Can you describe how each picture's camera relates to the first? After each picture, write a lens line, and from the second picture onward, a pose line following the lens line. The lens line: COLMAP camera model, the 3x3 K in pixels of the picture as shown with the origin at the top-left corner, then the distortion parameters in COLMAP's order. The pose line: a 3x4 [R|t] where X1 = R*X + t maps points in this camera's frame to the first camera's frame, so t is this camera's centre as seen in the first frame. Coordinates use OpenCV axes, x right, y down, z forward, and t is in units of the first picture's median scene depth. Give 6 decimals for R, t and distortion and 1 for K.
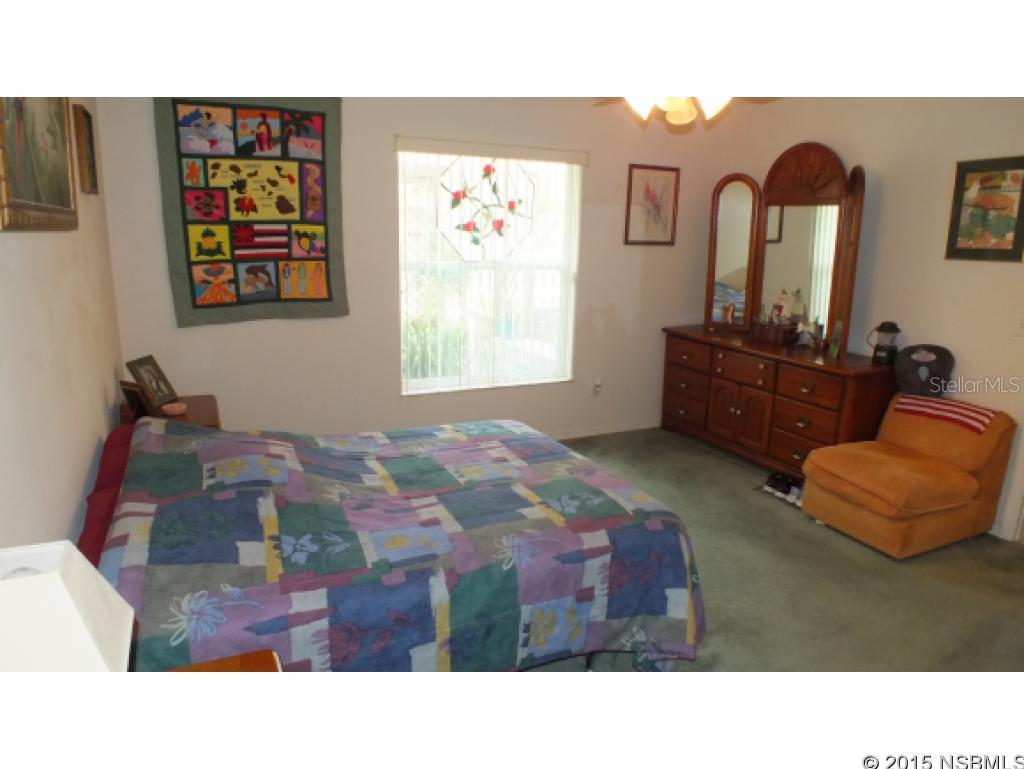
lens RADIAL K [[680.9, 0, 512.0], [0, 680.9, 384.5], [0, 0, 1]] dist [-0.070374, 0.035232]
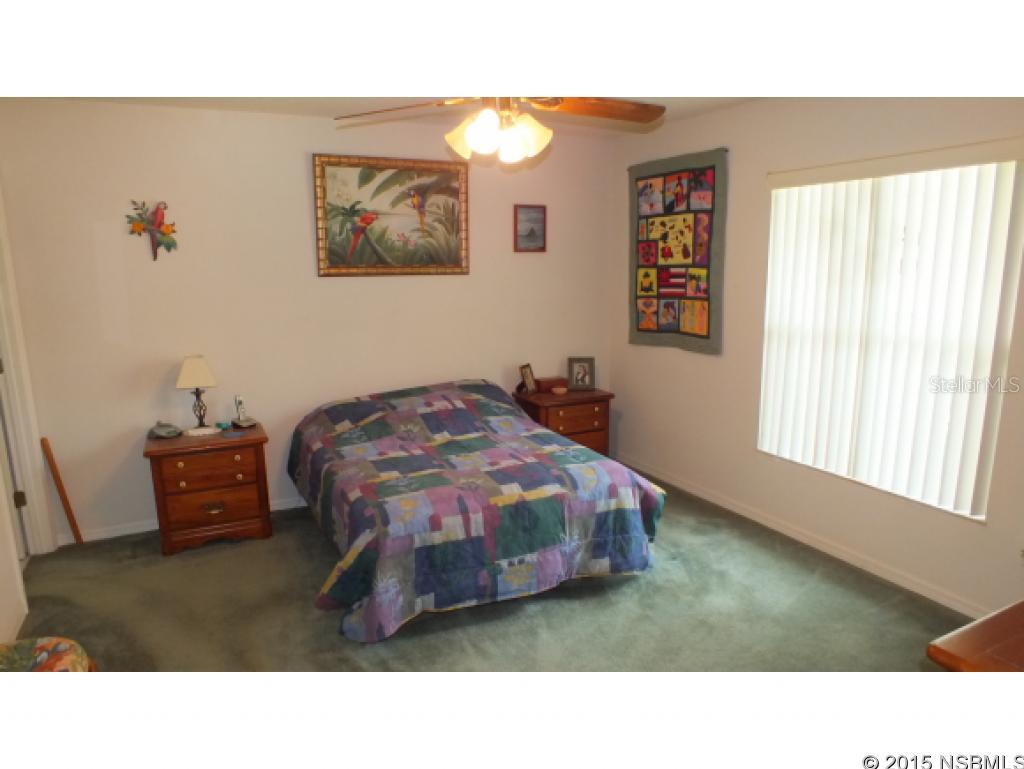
lens RADIAL K [[680.9, 0, 512.0], [0, 680.9, 384.5], [0, 0, 1]] dist [-0.070374, 0.035232]
pose [[-0.009137, 0.154077, -0.988017, 0.861491], [-0.222280, 0.963024, 0.152235, -0.159101], [0.974940, 0.221007, 0.025449, 0.740891]]
